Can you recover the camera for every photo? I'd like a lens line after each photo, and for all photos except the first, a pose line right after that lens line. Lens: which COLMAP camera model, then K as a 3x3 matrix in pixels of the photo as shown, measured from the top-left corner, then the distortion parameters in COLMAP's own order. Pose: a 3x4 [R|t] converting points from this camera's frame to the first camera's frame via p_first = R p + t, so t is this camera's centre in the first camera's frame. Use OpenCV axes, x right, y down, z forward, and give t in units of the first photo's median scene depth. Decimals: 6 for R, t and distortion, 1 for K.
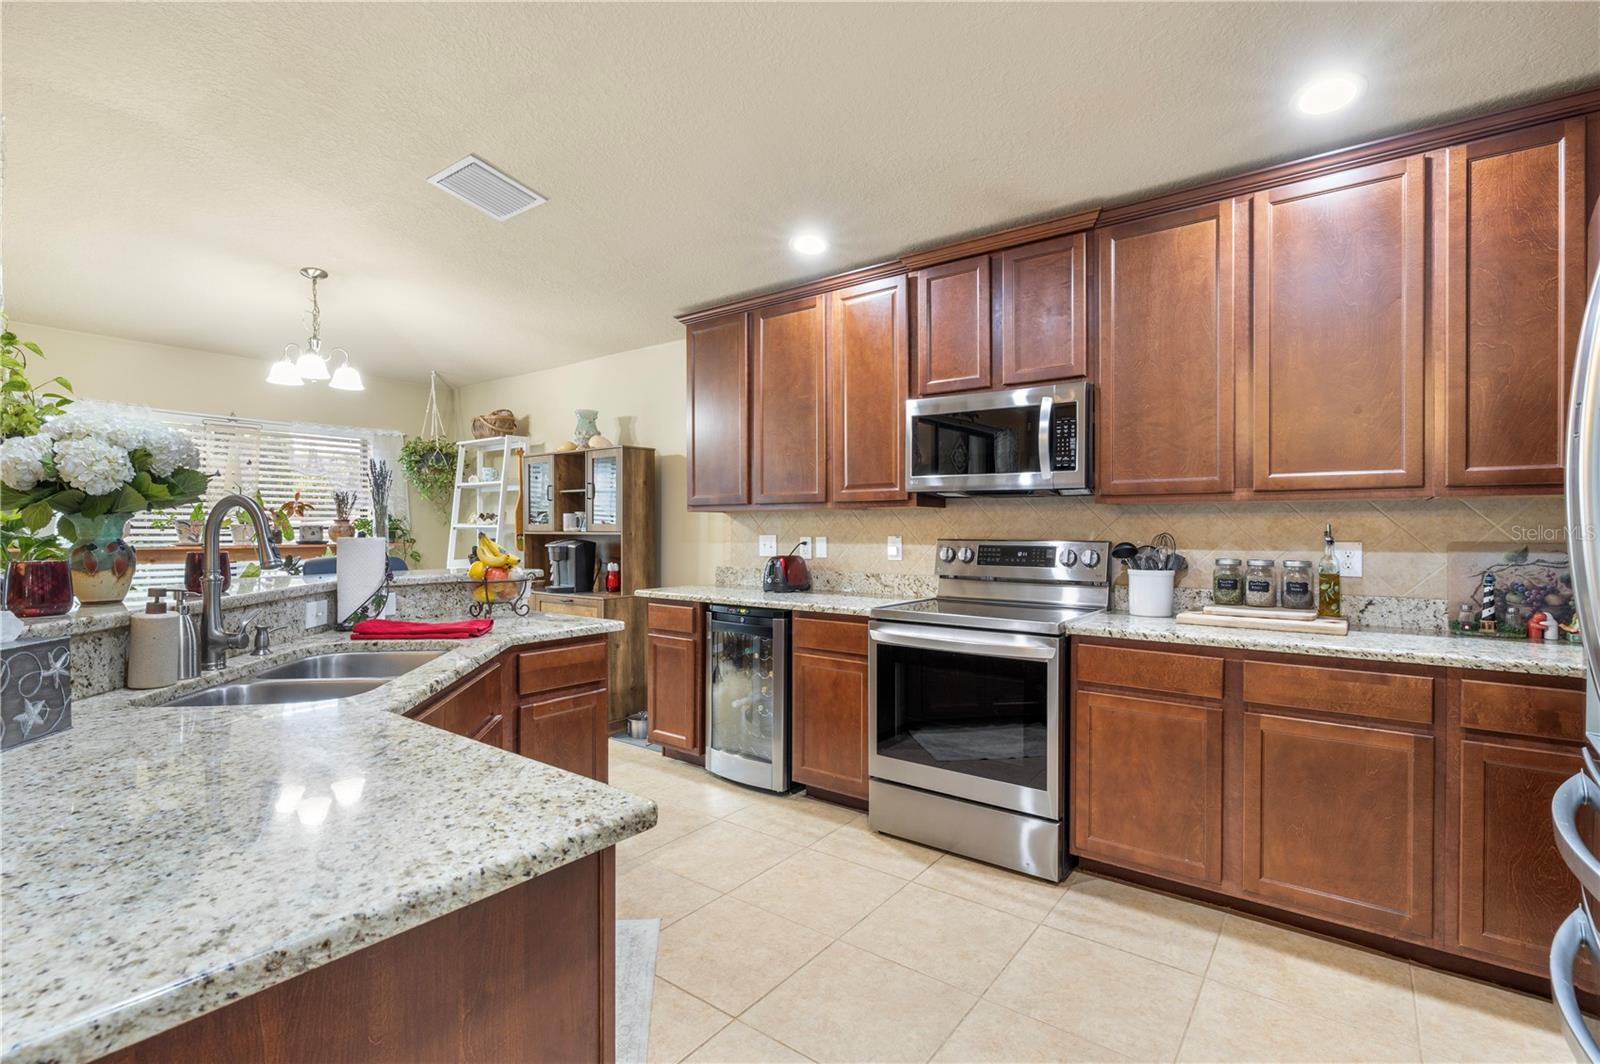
lens RADIAL K [[745.9, 0, 800.0], [0, 745.9, 532.0], [0, 0, 1]] dist [-0.005743, -0.000339]
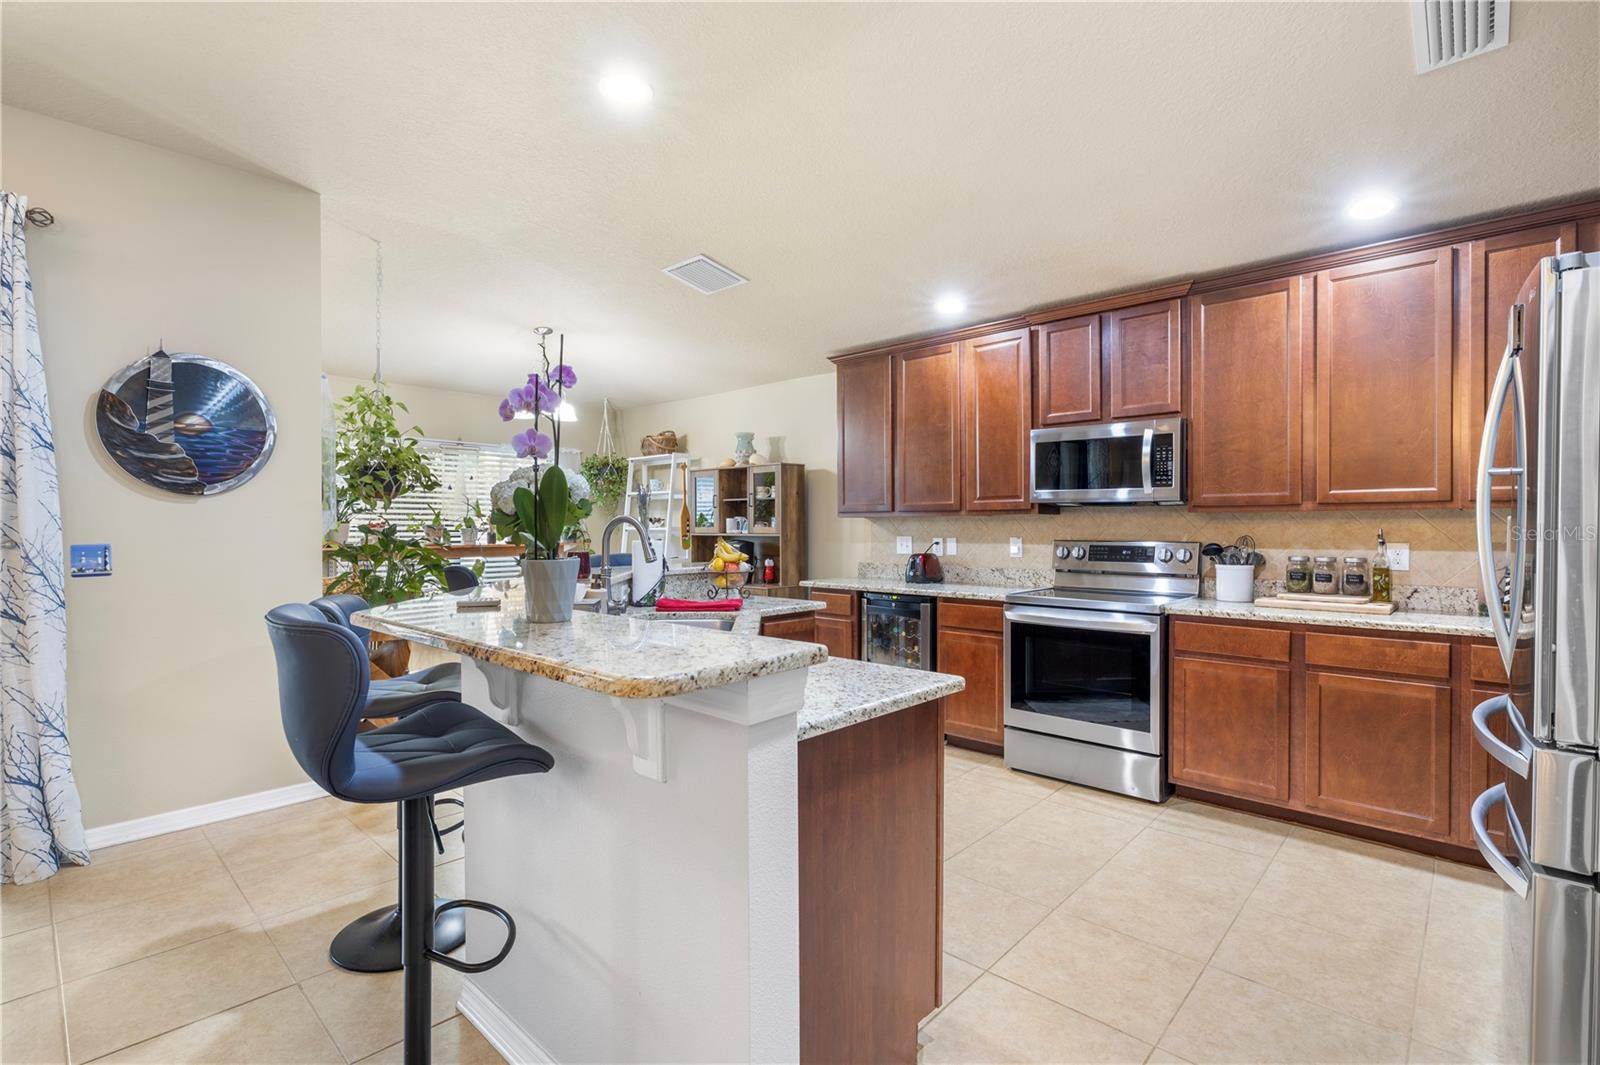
lens RADIAL K [[745.9, 0, 800.0], [0, 745.9, 532.5], [0, 0, 1]] dist [-0.005743, -0.000339]
pose [[0.995204, -0.002680, -0.097782, -0.131496], [0.003117, 0.999986, 0.004317, -0.011186], [0.097769, -0.004601, 0.995198, -0.311817]]
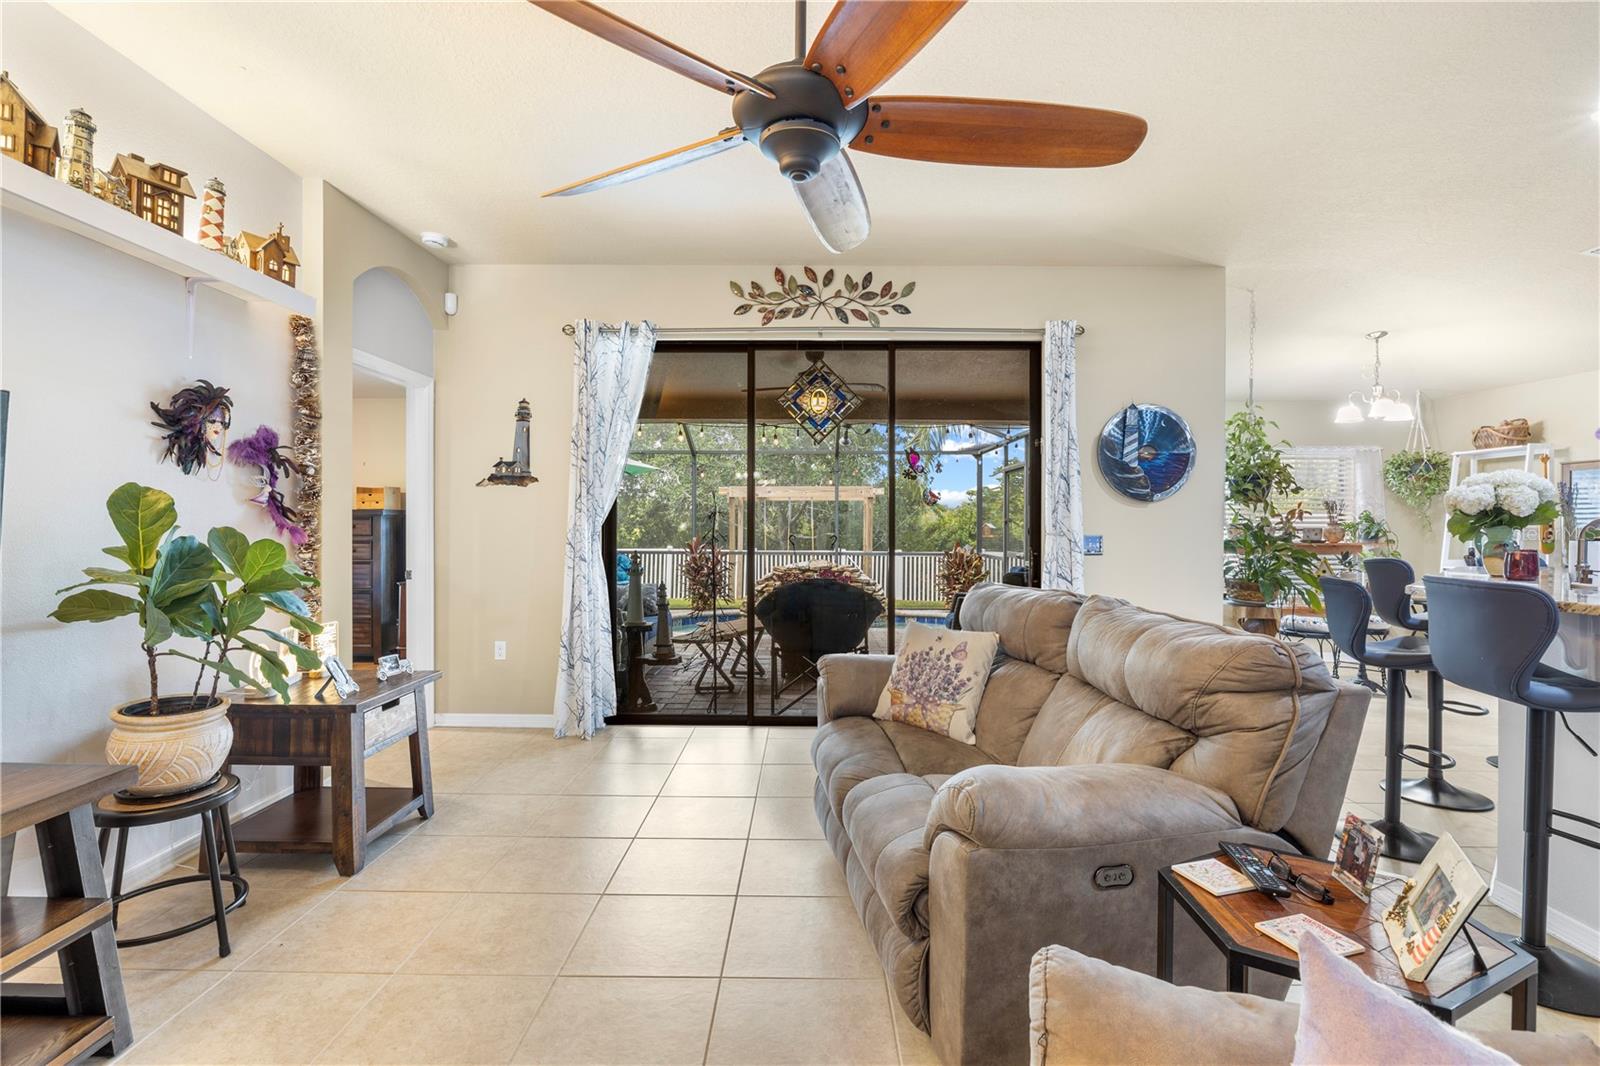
lens RADIAL K [[745.9, 0, 800.0], [0, 745.9, 533.0], [0, 0, 1]] dist [-0.005743, -0.000339]
pose [[0.596898, 0.009828, -0.802257, -0.293280], [-0.007542, 0.999950, 0.006639, -0.002906], [0.802282, 0.002088, 0.596942, -0.821163]]
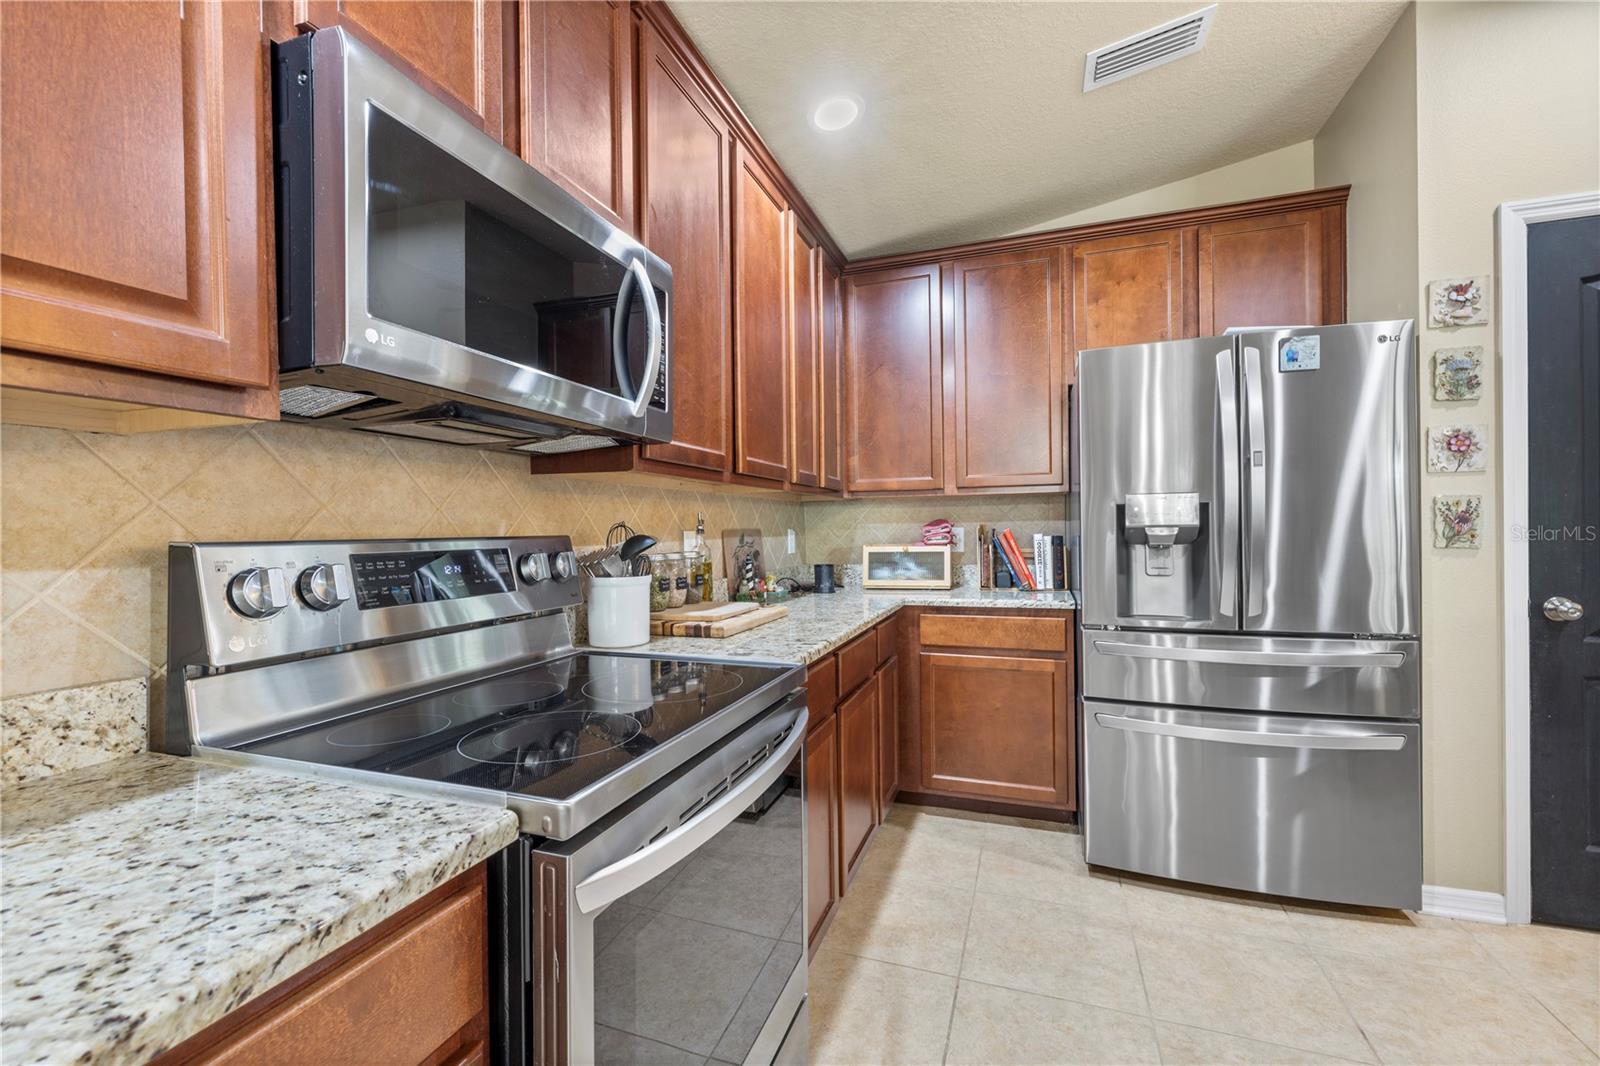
lens RADIAL K [[673.6, 0, 797.2], [0, 673.6, 531.5], [0, 0, 1]] dist [0.001675, 0.000419]
pose [[-0.302932, -0.001929, 0.953010, -0.151016], [0.016681, 0.999834, 0.007326, 0.008577], [-0.952866, 0.018117, -0.302850, 0.991755]]
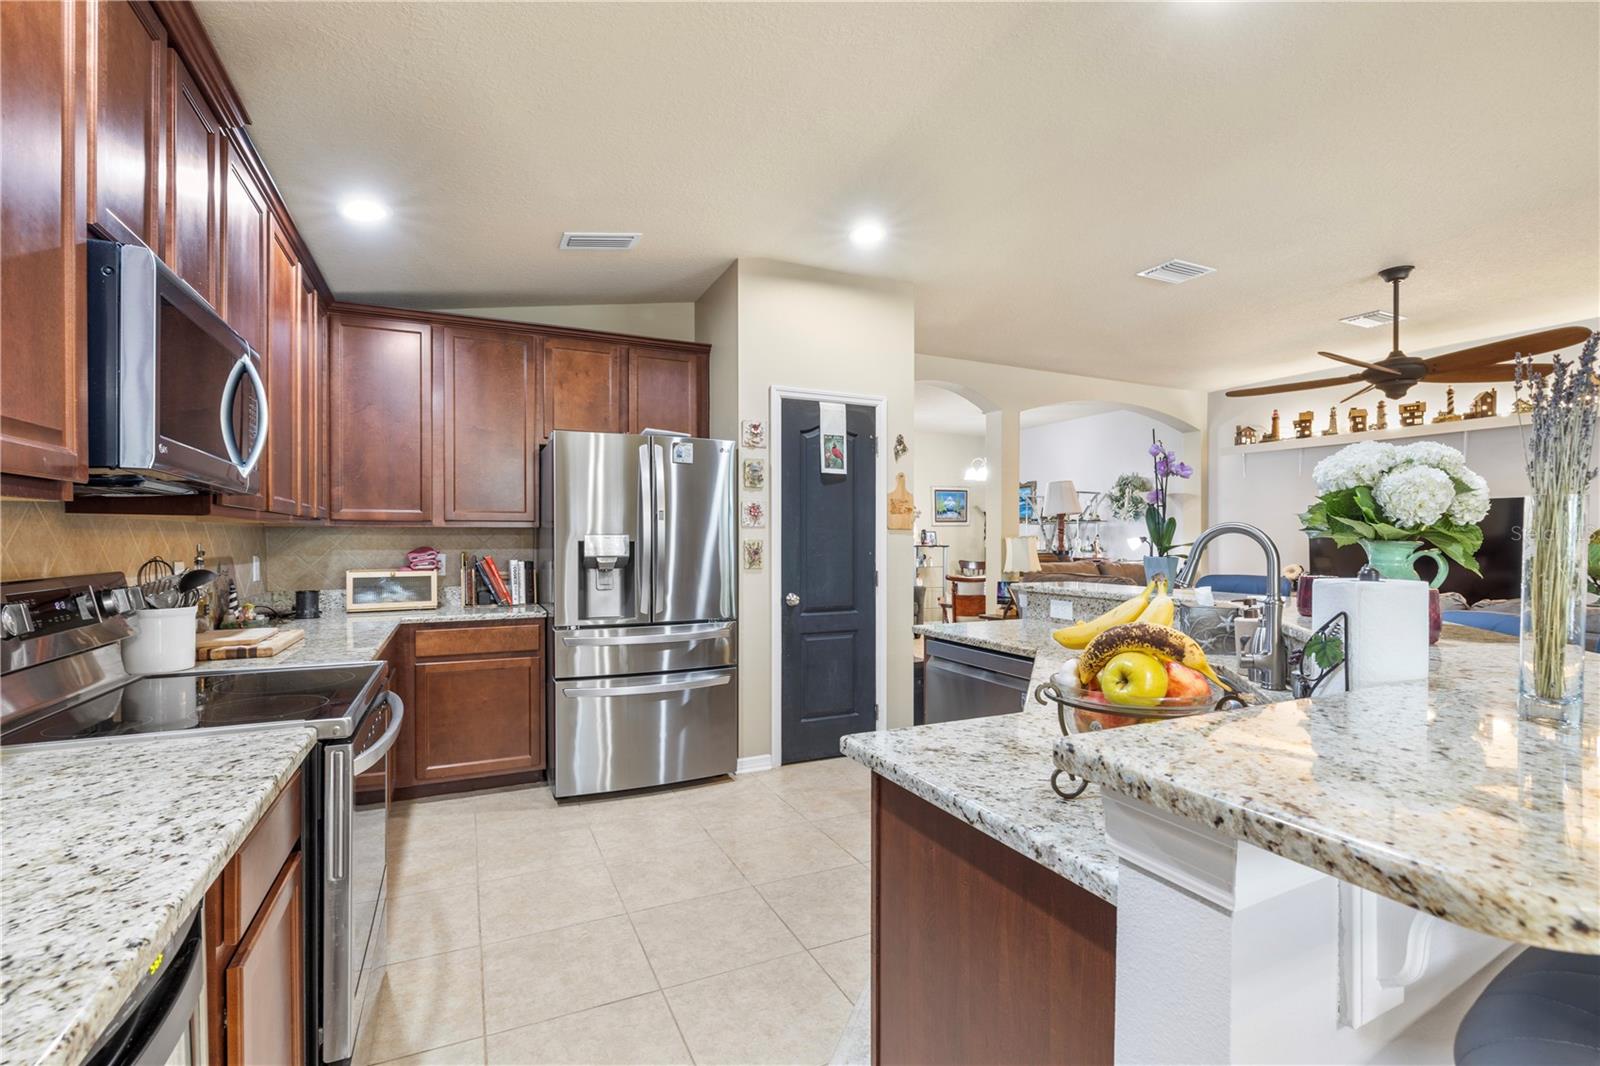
lens RADIAL K [[723.0, 0, 800.8], [0, 723.0, 545.3], [0, 0, 1]] dist [-0.005995, -0.000091]
pose [[-0.886286, -0.004424, 0.463118, -0.391282], [0.001239, 0.999928, 0.011922, -0.016849], [-0.463137, 0.011140, -0.886217, 1.281878]]
